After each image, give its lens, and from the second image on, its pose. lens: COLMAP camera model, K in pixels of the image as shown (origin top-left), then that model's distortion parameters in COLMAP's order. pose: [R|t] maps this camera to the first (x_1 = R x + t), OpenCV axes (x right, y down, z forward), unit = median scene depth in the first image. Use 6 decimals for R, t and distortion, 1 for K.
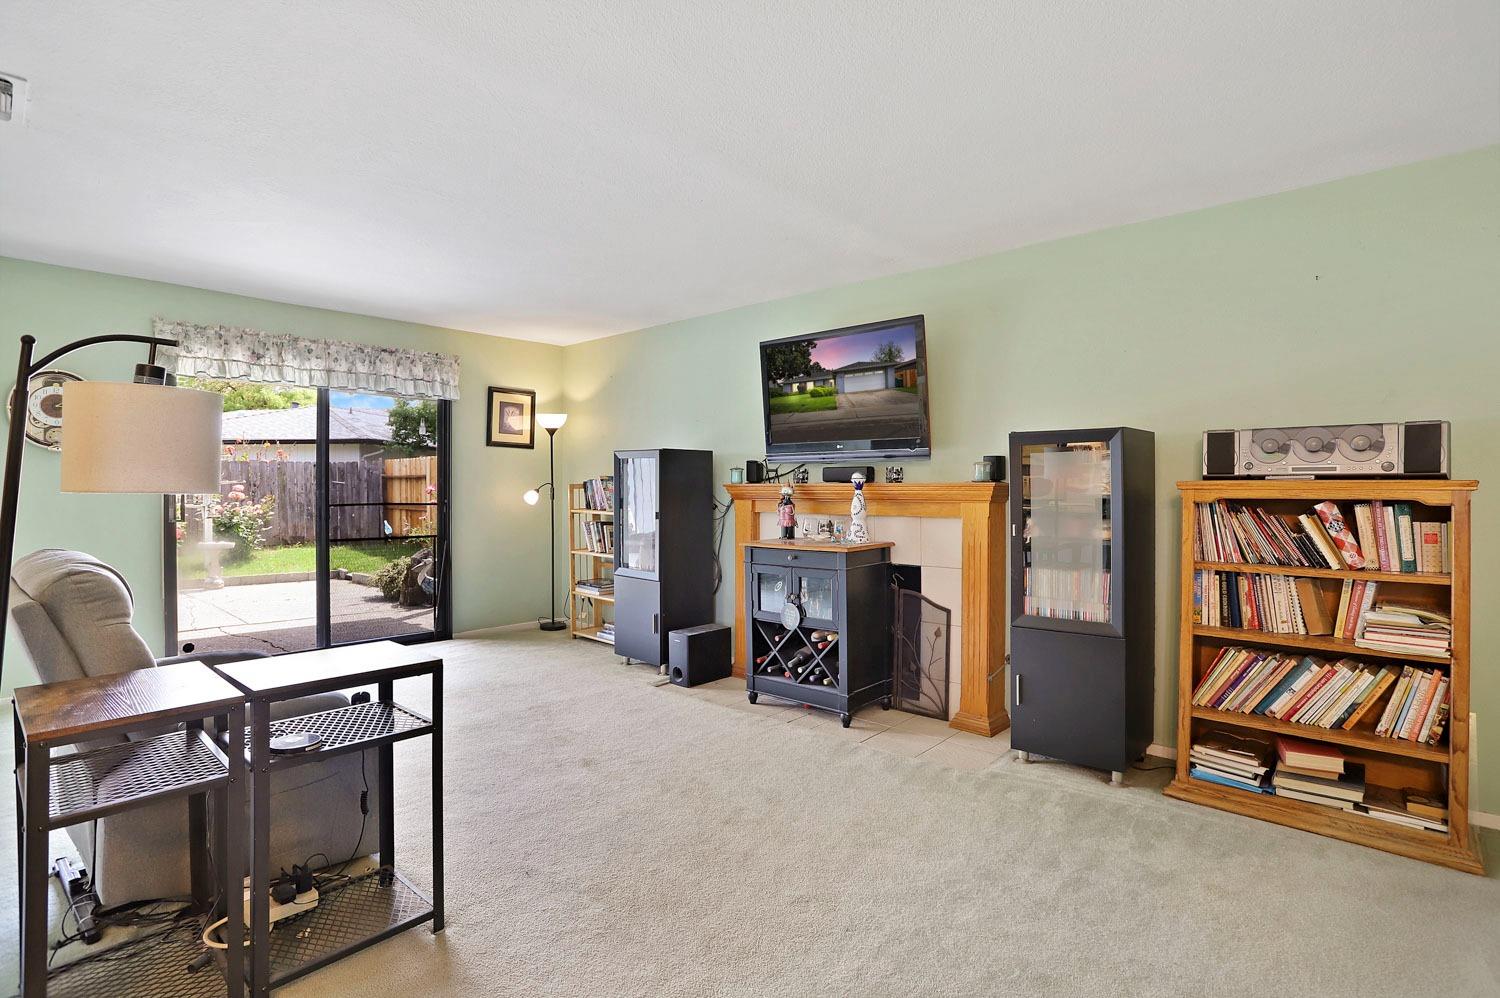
lens RADIAL K [[741.6, 0, 756.4], [0, 741.6, 470.6], [0, 0, 1]] dist [-0.083476, 0.042007]
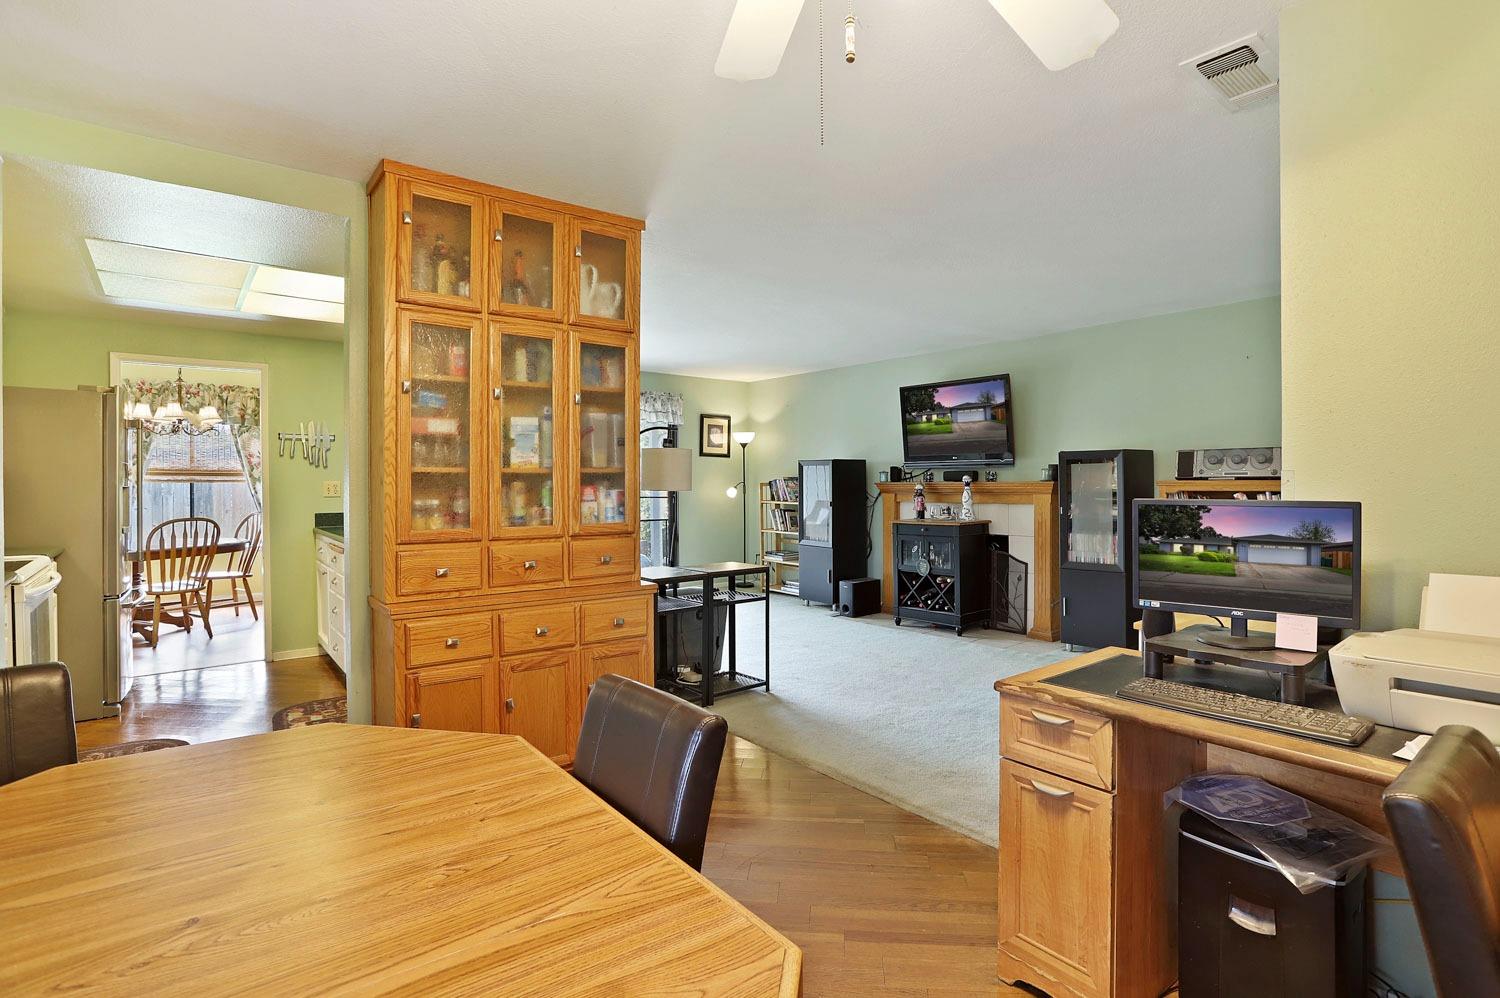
lens RADIAL K [[741.6, 0, 756.4], [0, 741.6, 470.6], [0, 0, 1]] dist [-0.083476, 0.042007]
pose [[0.988456, -0.007204, -0.151334, -0.060726], [0.008166, 0.999950, 0.005739, -0.018217], [0.151285, -0.006909, 0.988466, -0.555497]]
